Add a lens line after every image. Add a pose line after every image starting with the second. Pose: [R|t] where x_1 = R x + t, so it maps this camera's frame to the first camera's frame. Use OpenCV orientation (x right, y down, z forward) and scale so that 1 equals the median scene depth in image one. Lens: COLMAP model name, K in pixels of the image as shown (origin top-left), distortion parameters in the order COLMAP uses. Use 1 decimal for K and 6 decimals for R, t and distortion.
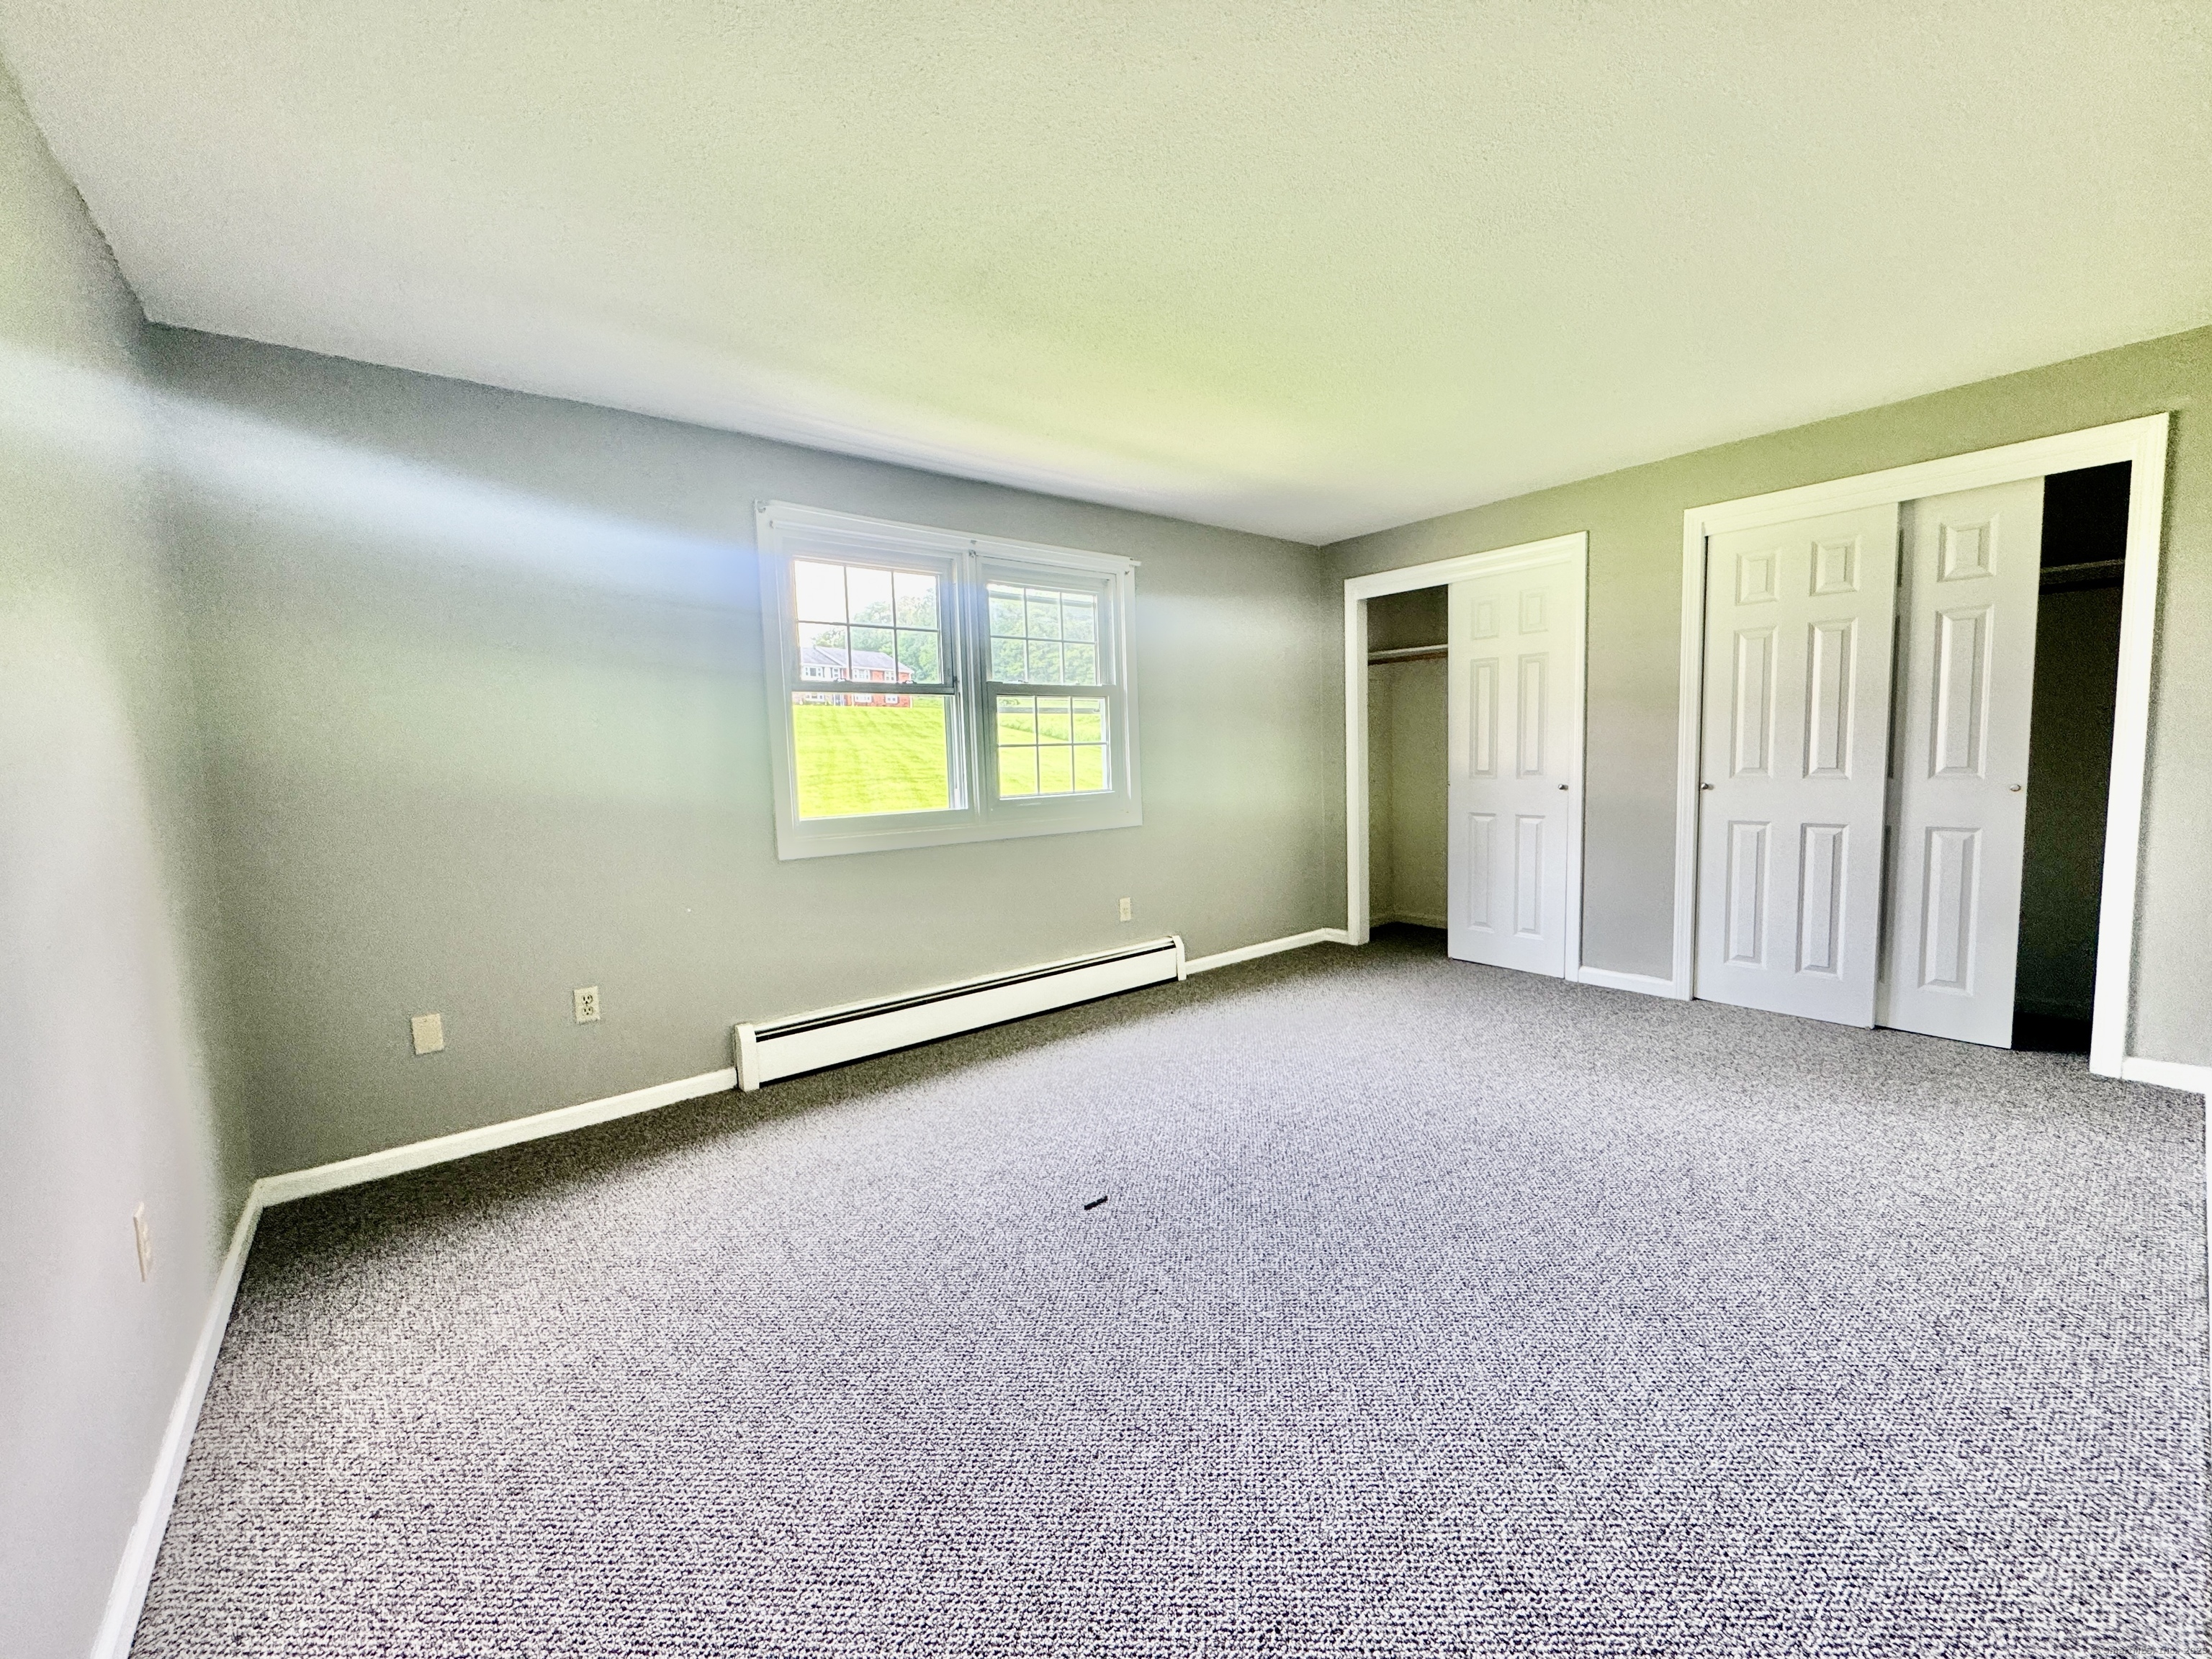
lens RADIAL K [[892.1, 0, 1100.7], [0, 892.1, 819.3], [0, 0, 1]] dist [-0.000879, 0.000369]
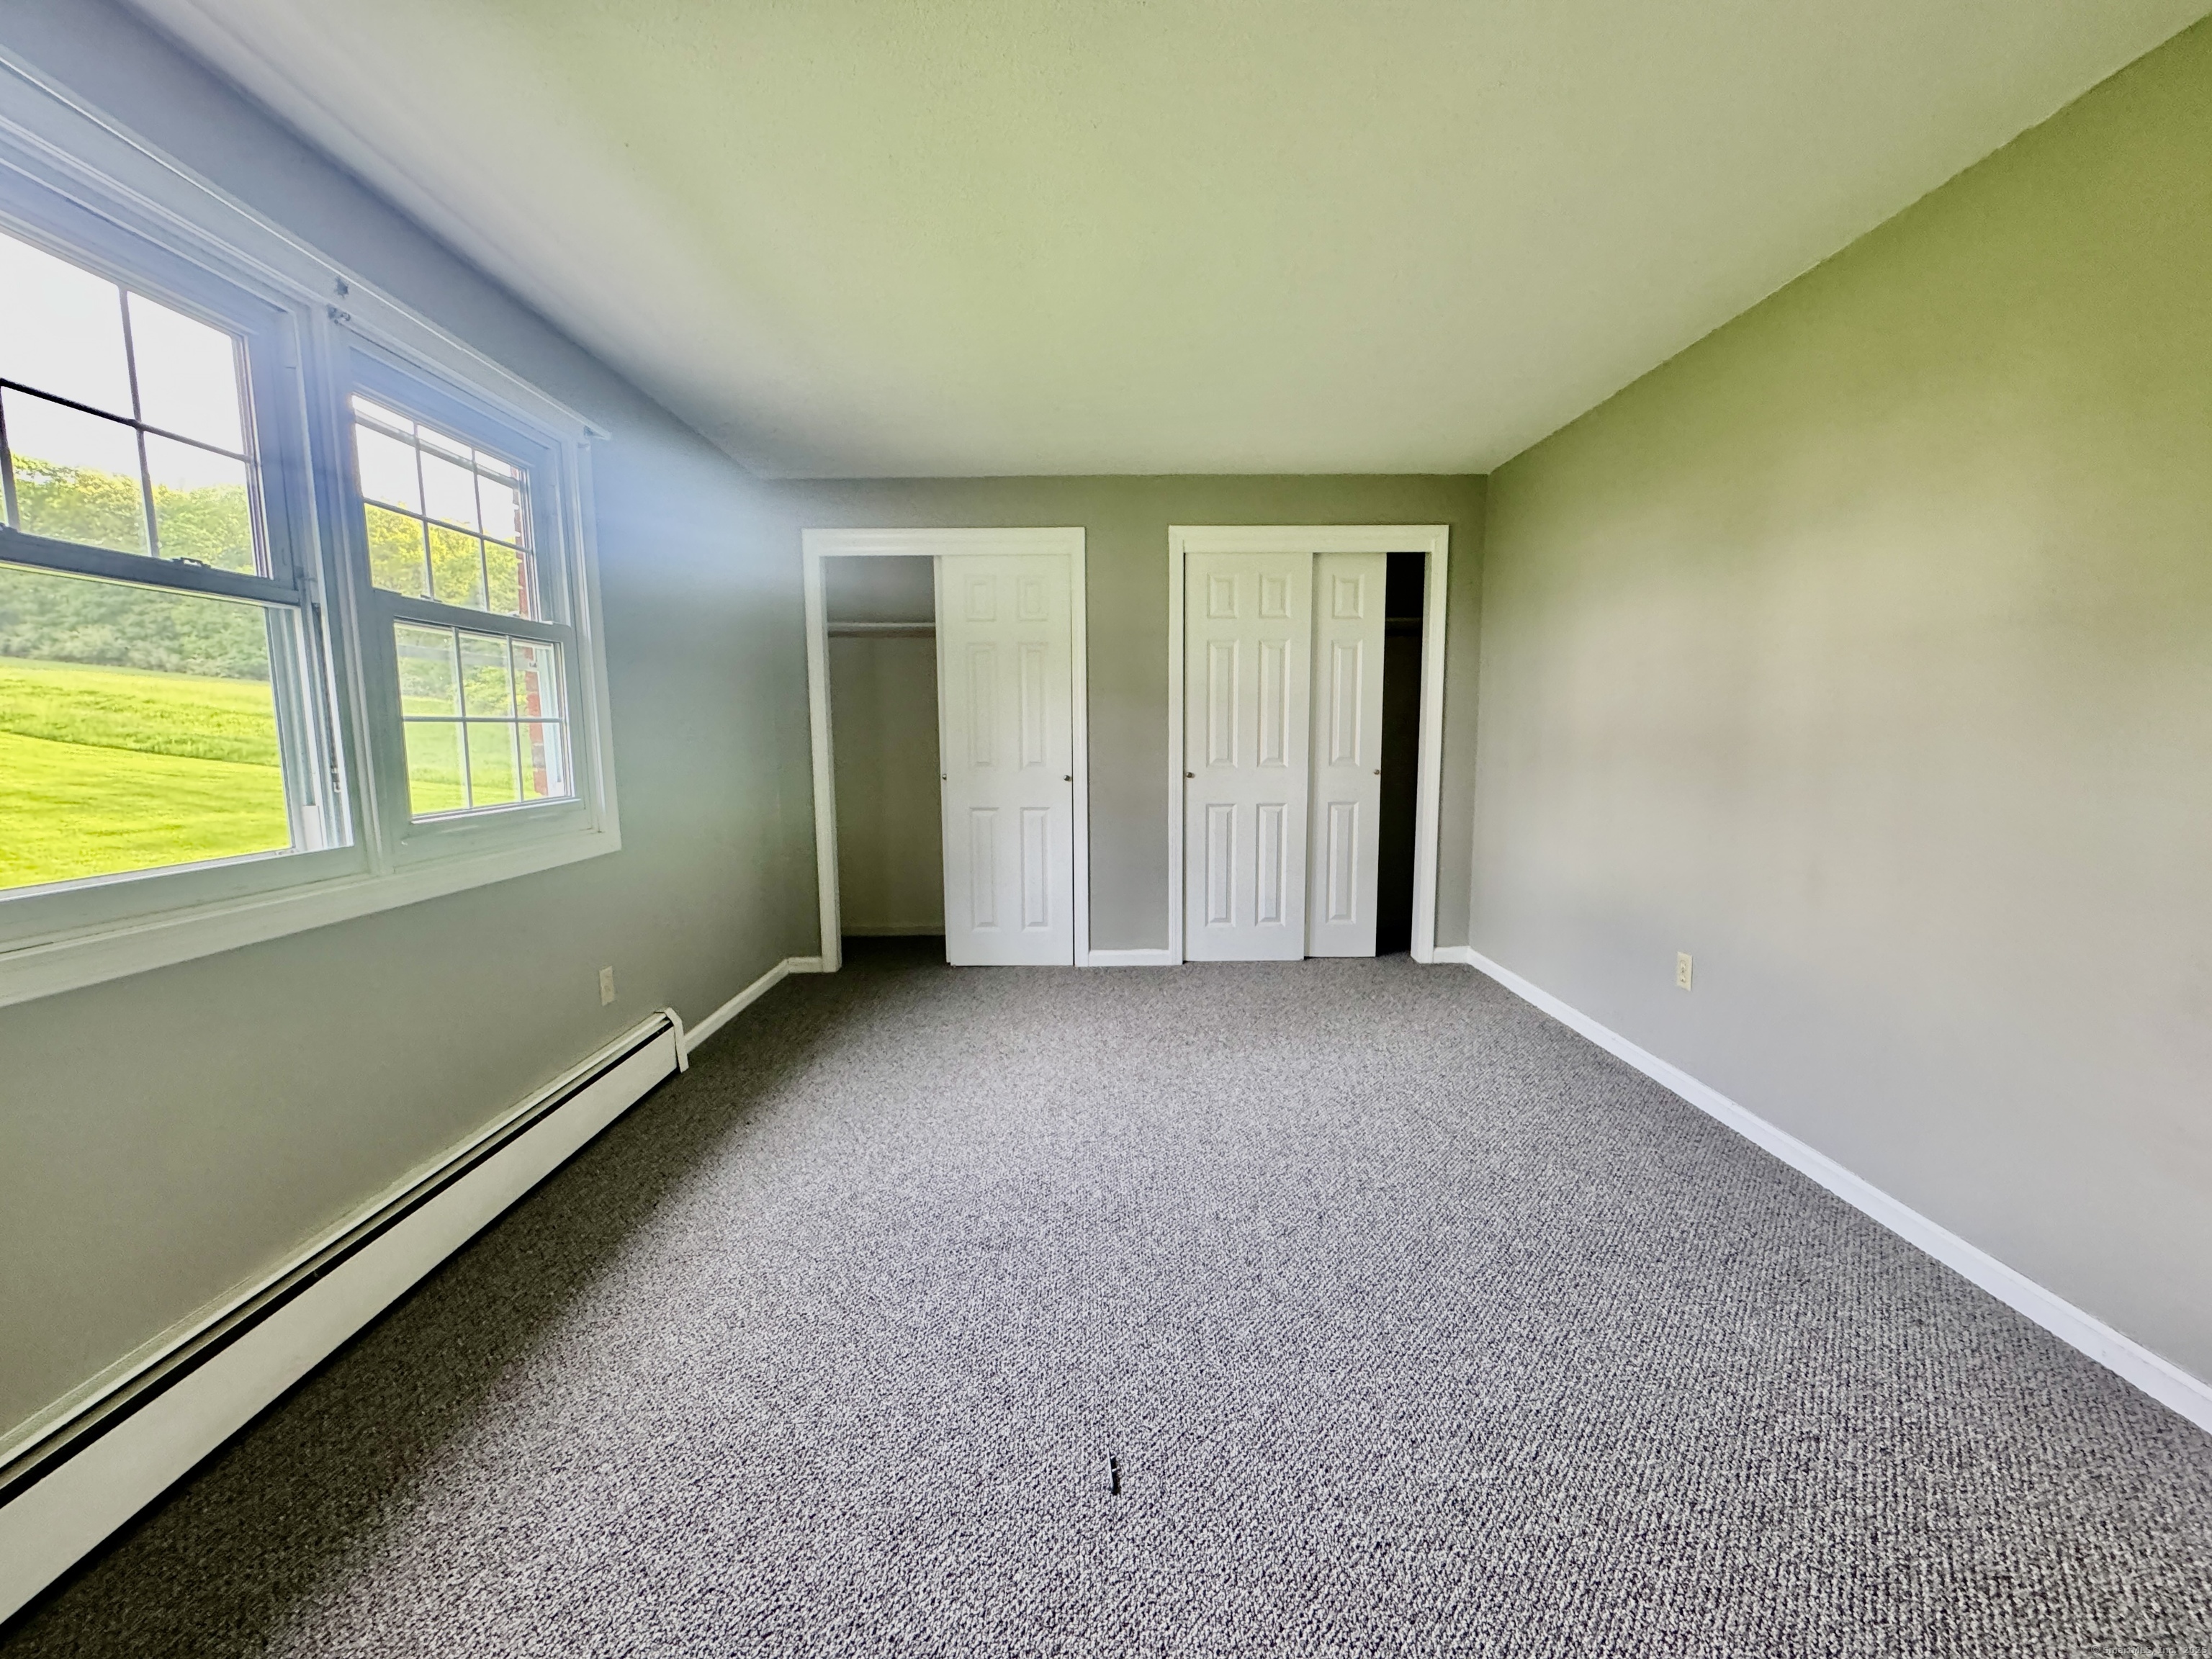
lens RADIAL K [[892.1, 0, 1100.7], [0, 892.1, 819.3], [0, 0, 1]] dist [-0.000879, 0.000369]
pose [[0.615551, -0.055335, 0.786152, -0.278708], [0.050968, 0.998239, 0.030356, -0.019949], [-0.786447, 0.021383, 0.617287, 0.374066]]
